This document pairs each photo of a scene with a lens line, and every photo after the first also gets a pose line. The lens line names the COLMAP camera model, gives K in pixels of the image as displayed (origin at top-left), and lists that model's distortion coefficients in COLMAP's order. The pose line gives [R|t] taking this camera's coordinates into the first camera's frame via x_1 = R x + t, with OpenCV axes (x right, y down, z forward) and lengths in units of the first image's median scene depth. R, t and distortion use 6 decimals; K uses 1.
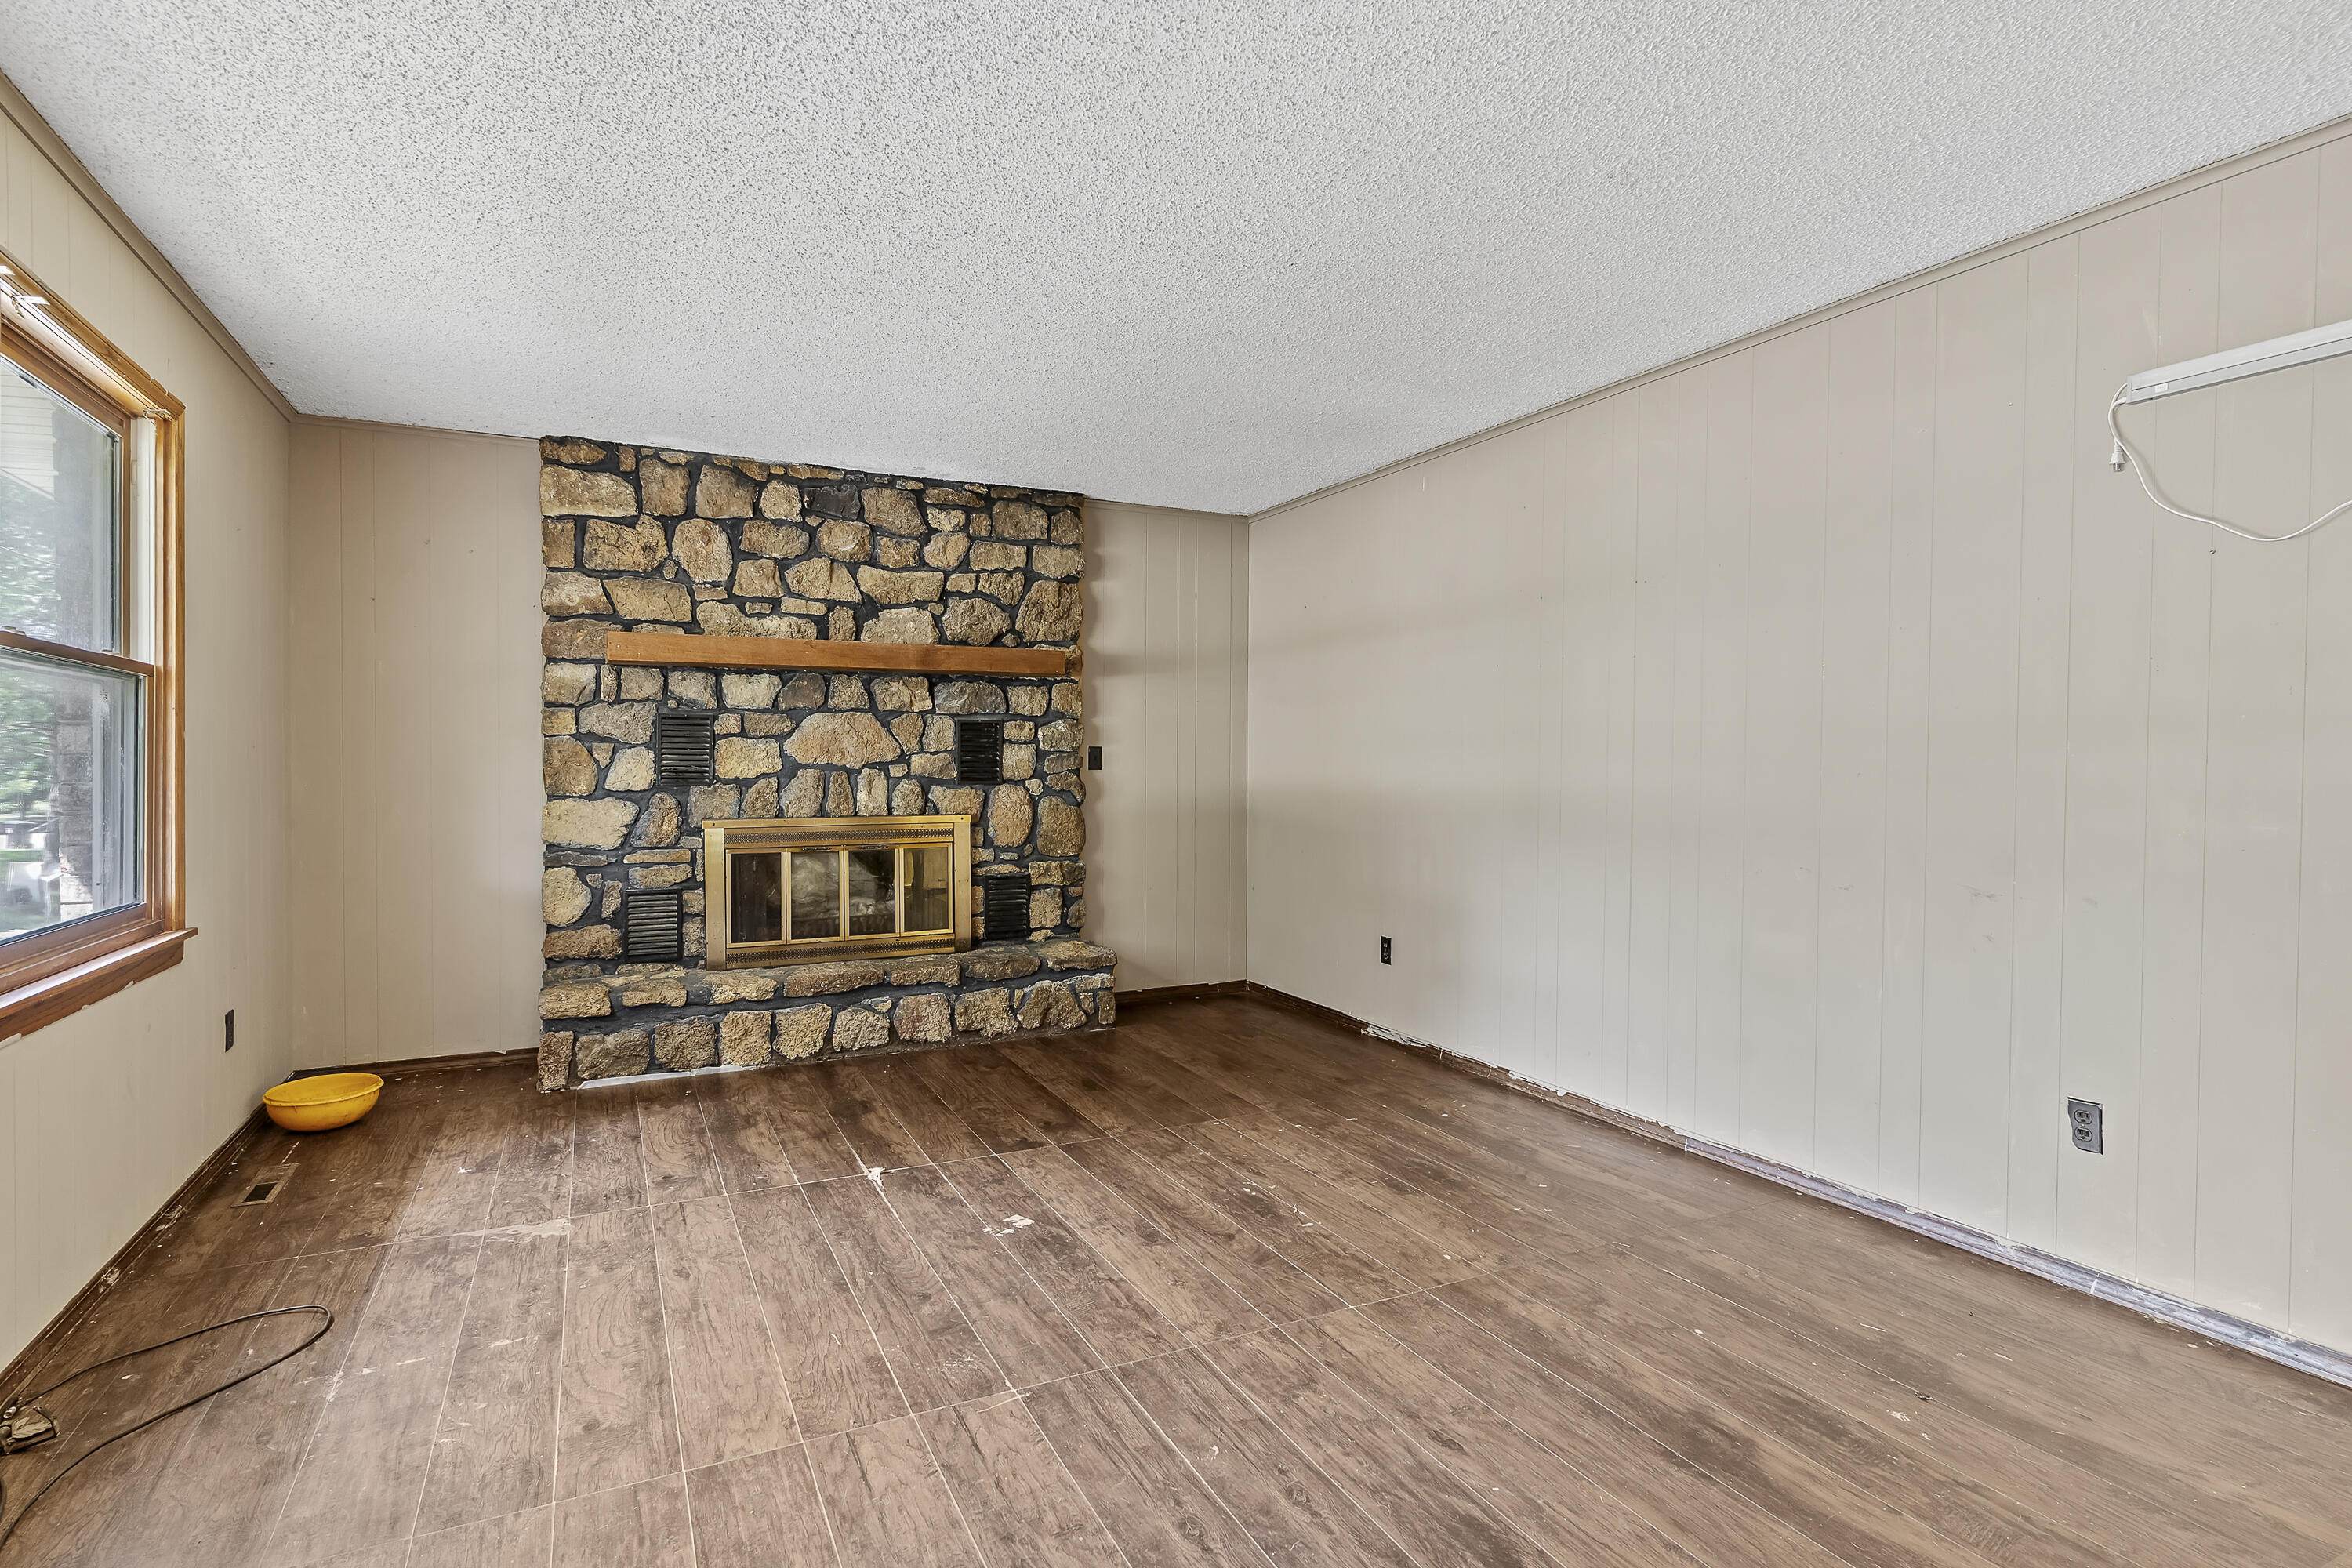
lens RADIAL K [[1143.4, 0, 1144.7], [0, 1143.4, 782.0], [0, 0, 1]] dist [0.001732, -0.000702]
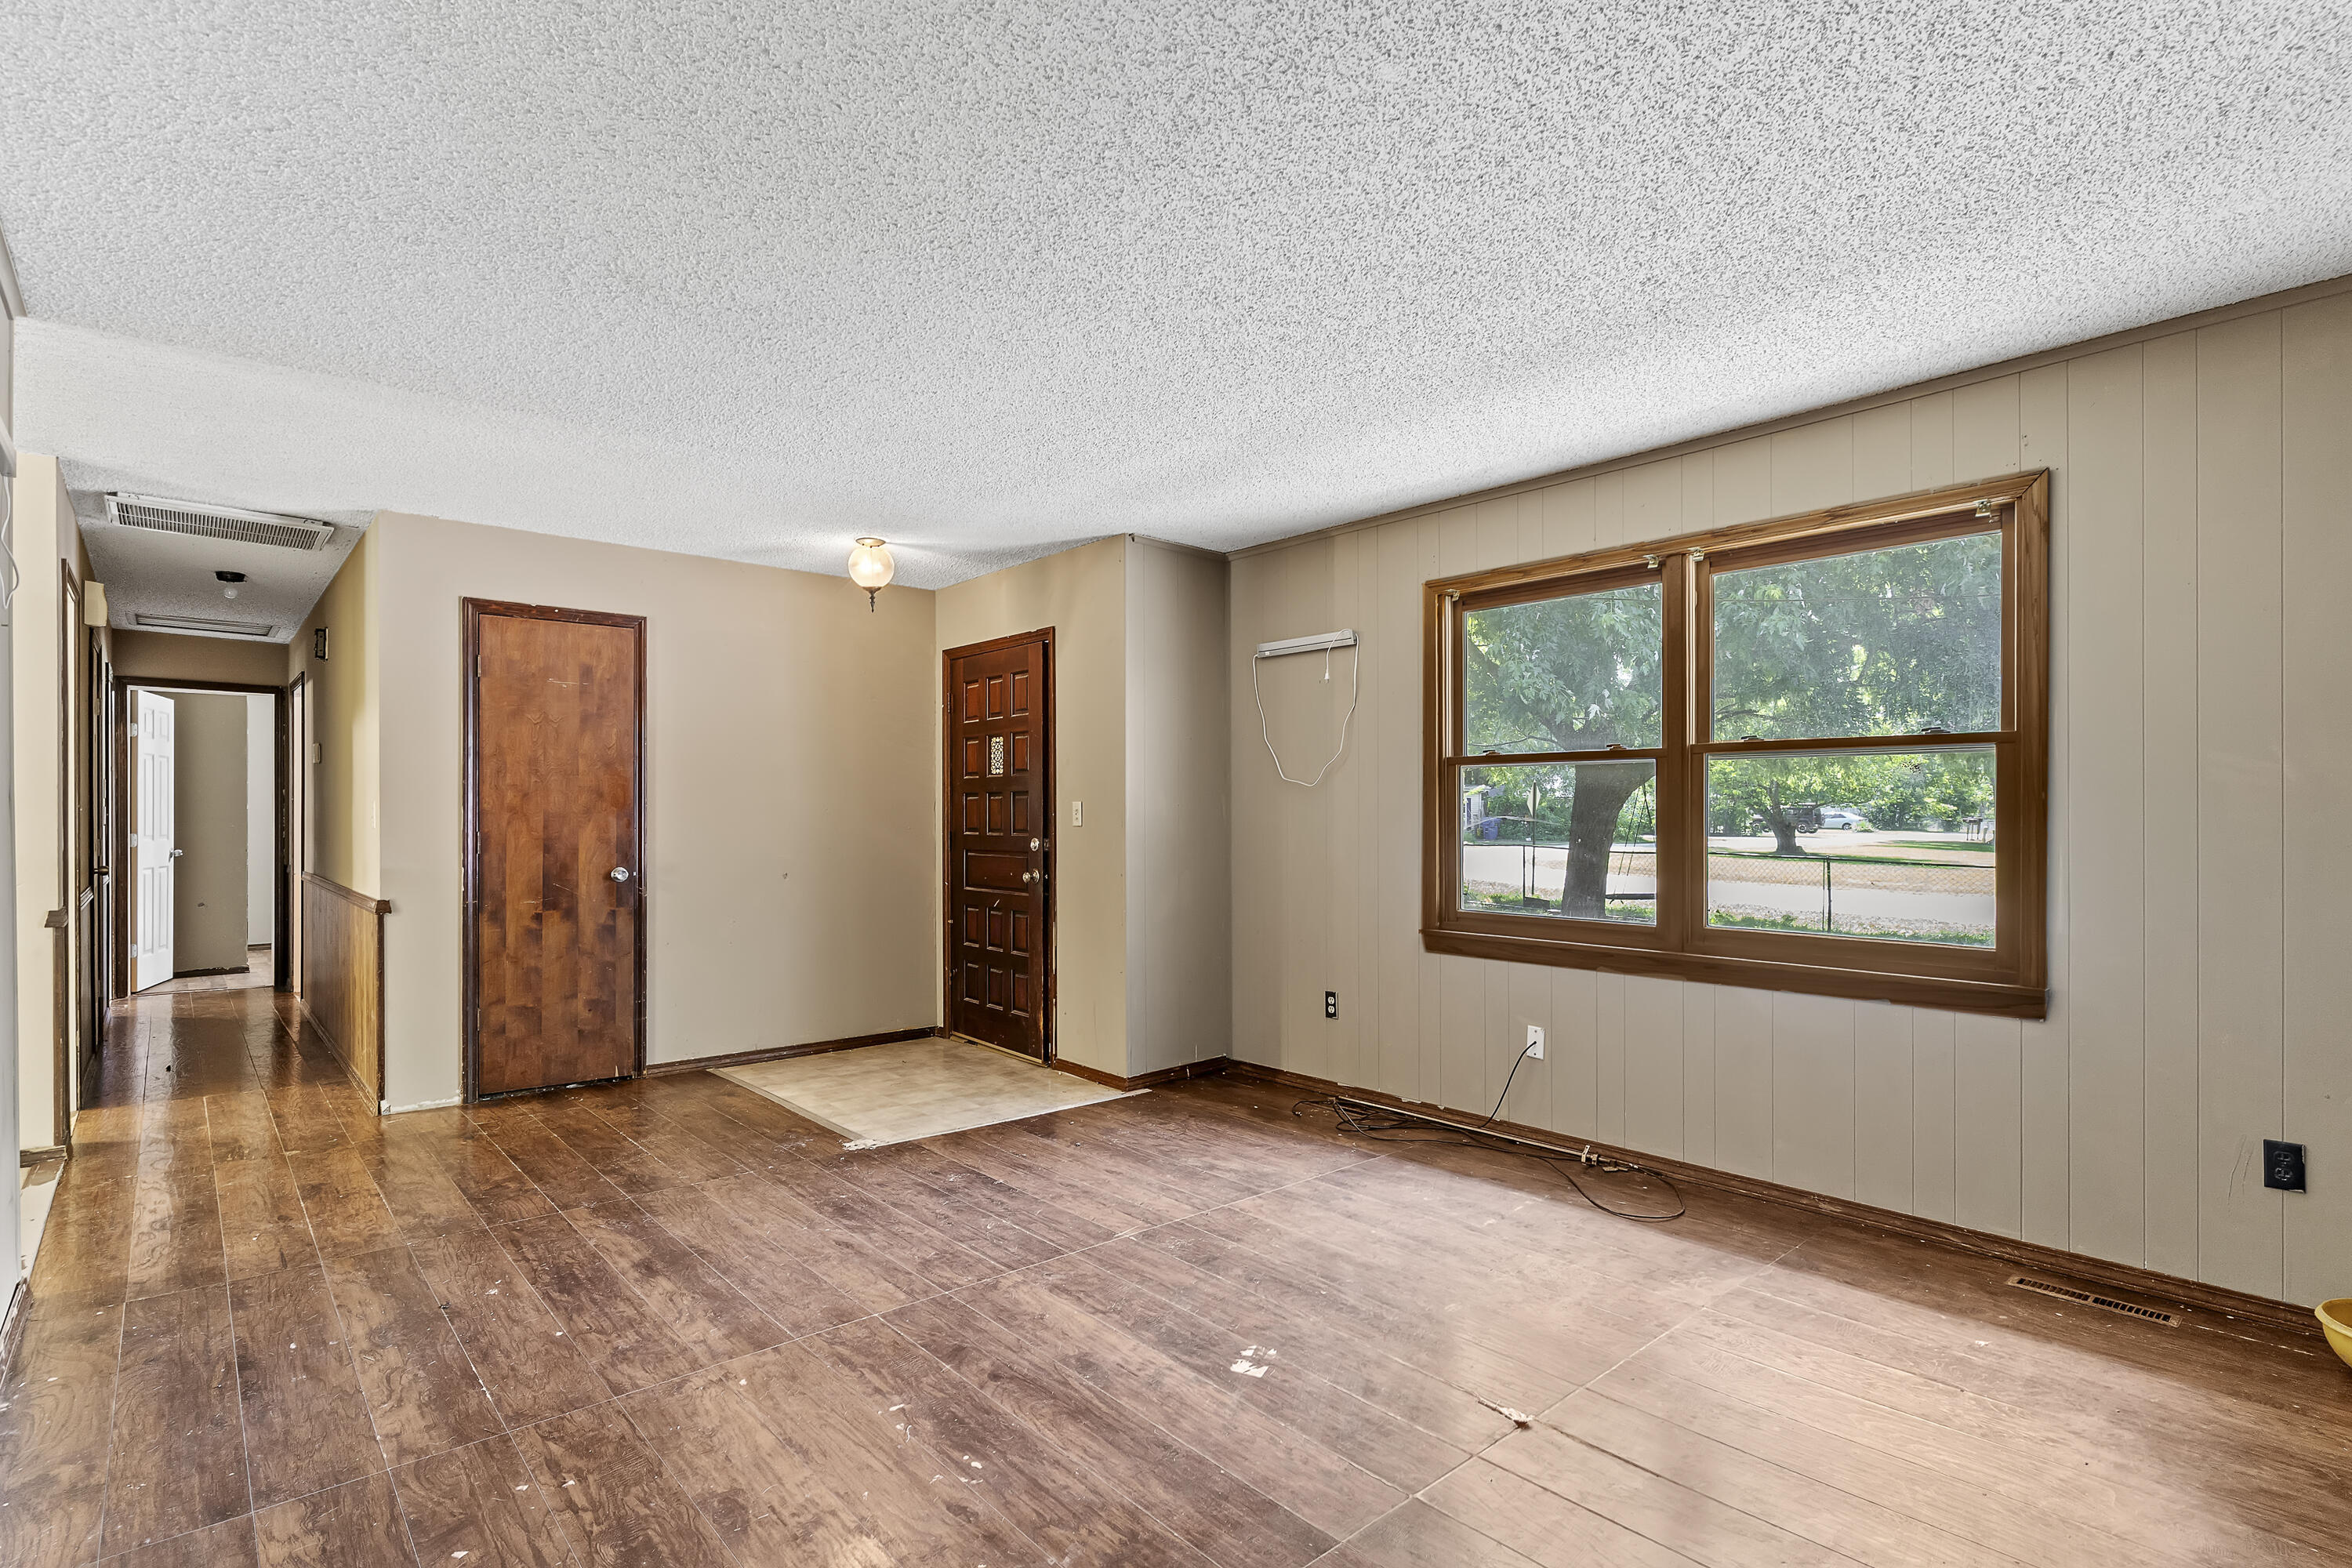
lens RADIAL K [[1143.4, 0, 1159.6], [0, 1143.4, 795.6], [0, 0, 1]] dist [0.001732, -0.000702]
pose [[-0.965680, -0.007513, -0.259628, 0.115918], [-0.007807, 0.999970, 0.000100, -0.023583], [0.259619, 0.002124, -0.965709, 1.194040]]
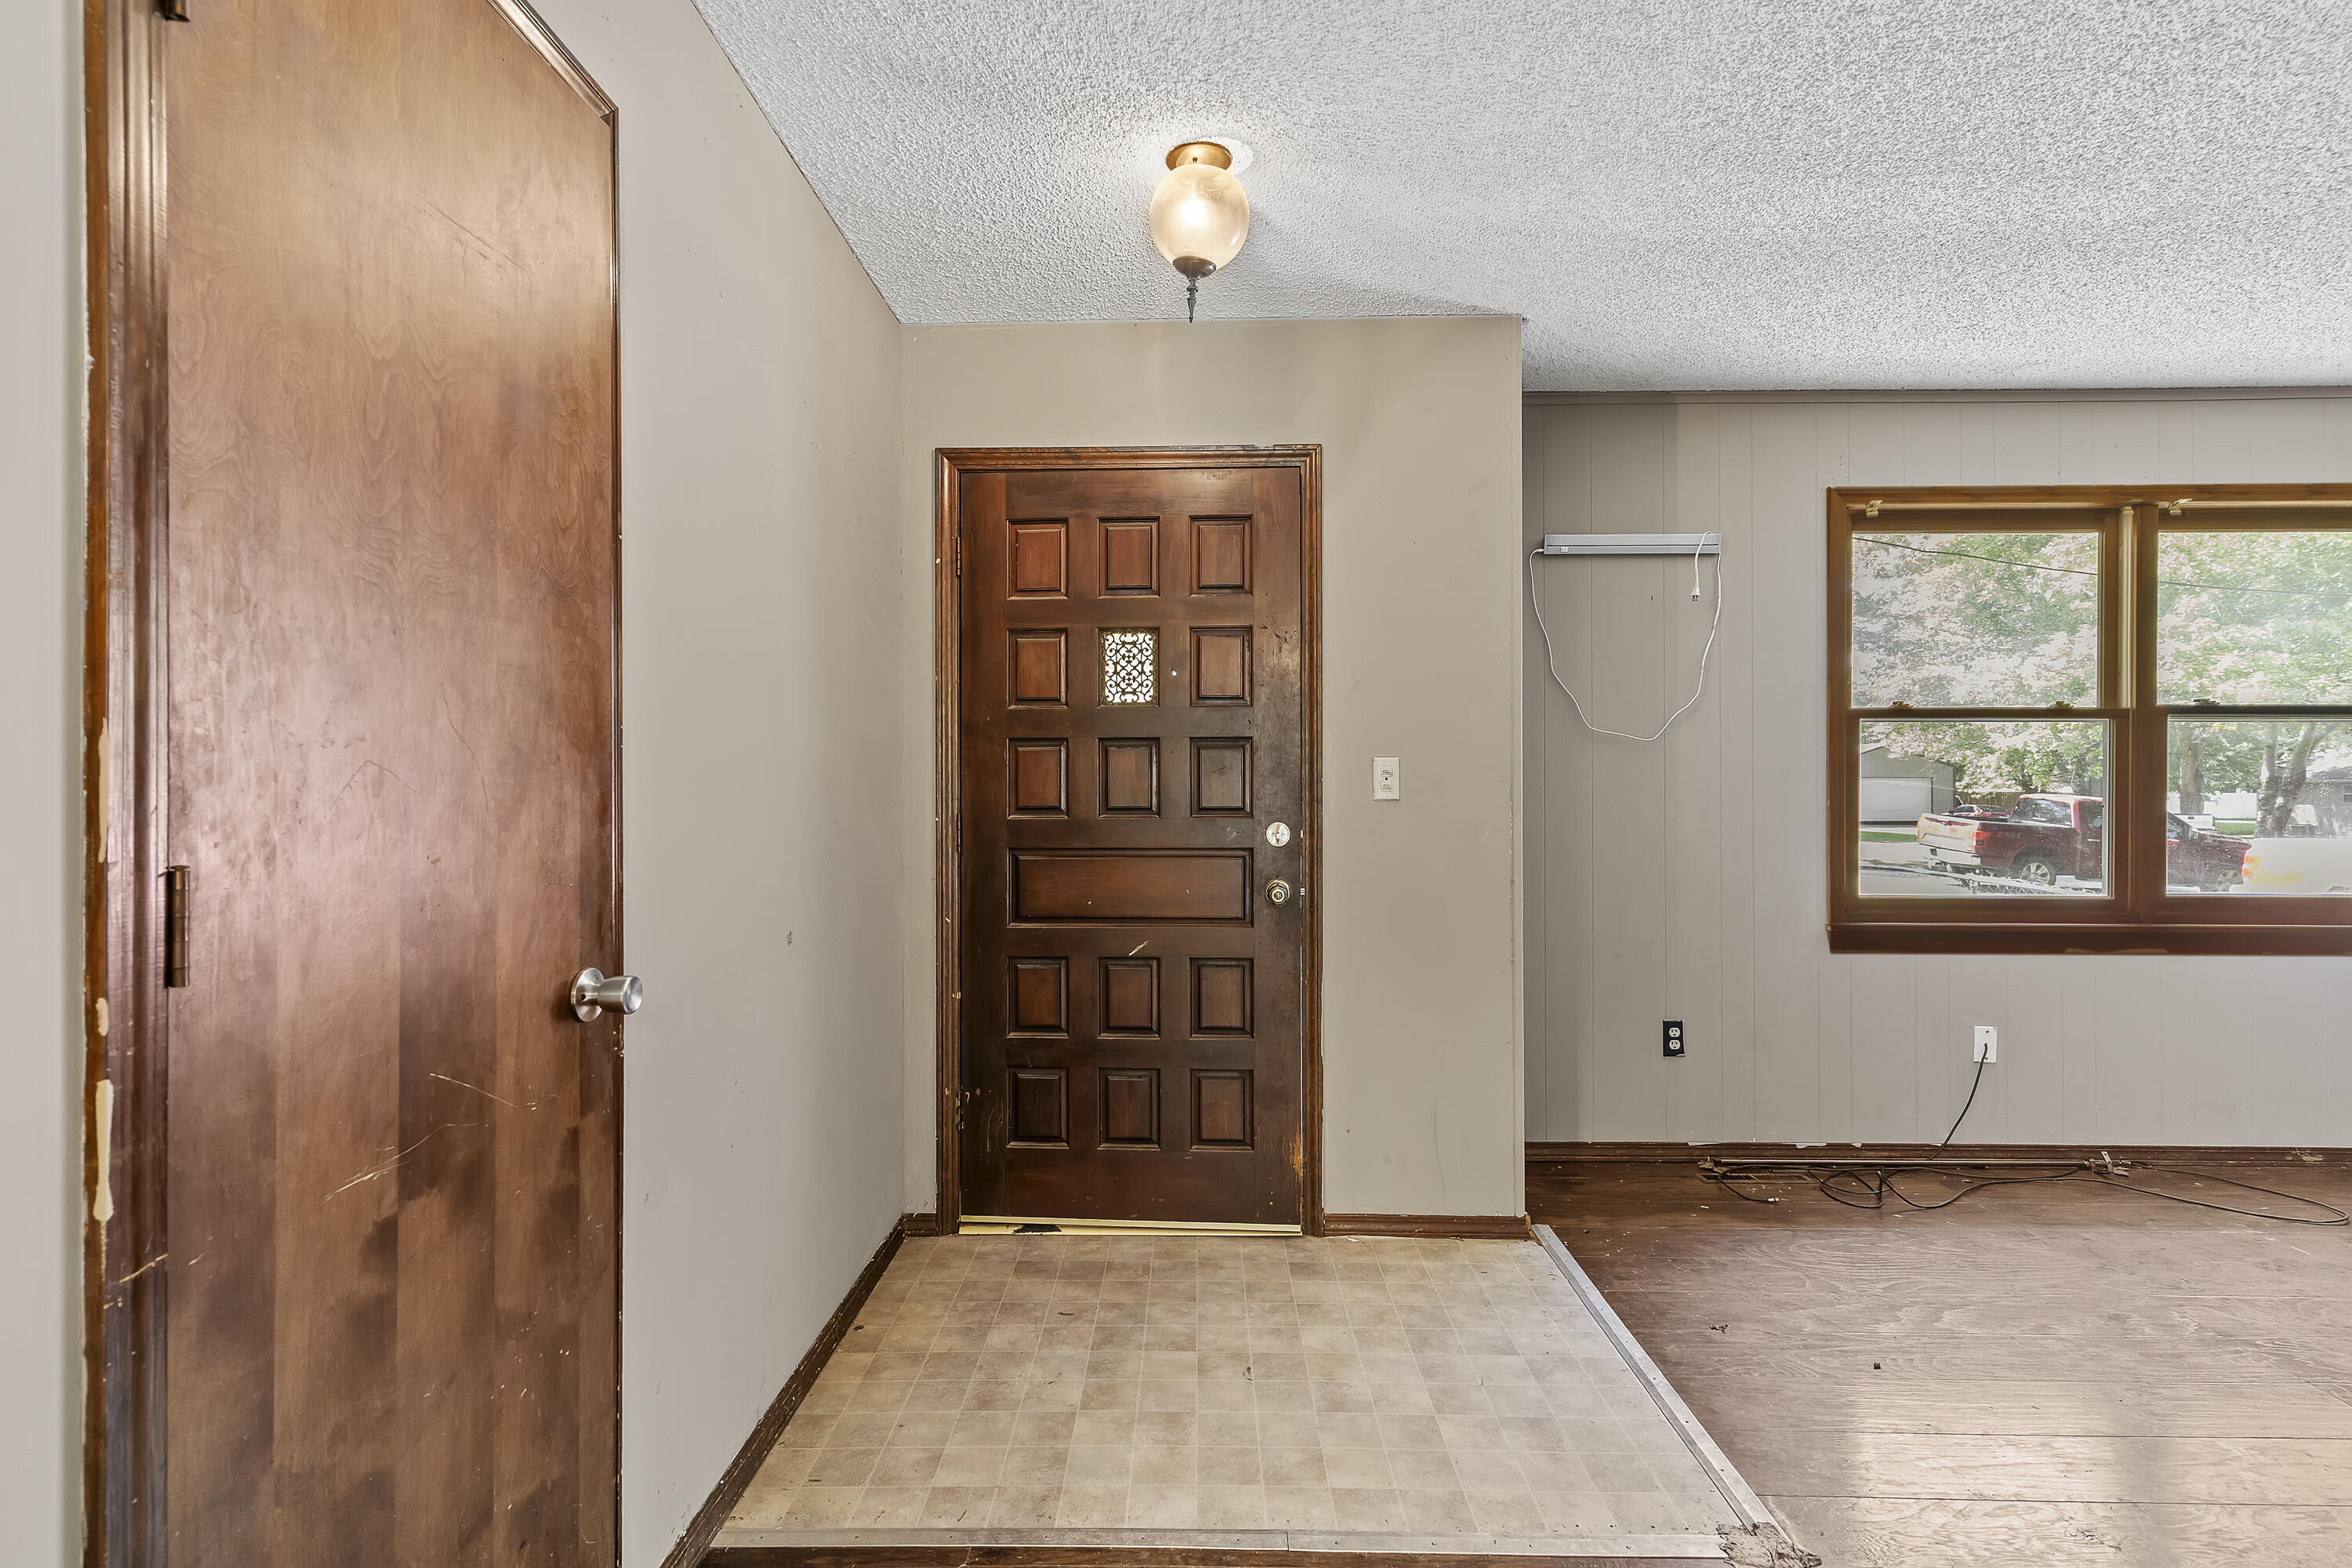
lens RADIAL K [[1143.4, 0, 1162.3], [0, 1143.4, 763.3], [0, 0, 1]] dist [0.001732, -0.000702]
pose [[-0.453547, -0.017098, -0.891068, 0.557104], [-0.016201, 0.999809, -0.010938, -0.003744], [0.891085, 0.009476, -0.453738, 0.220901]]
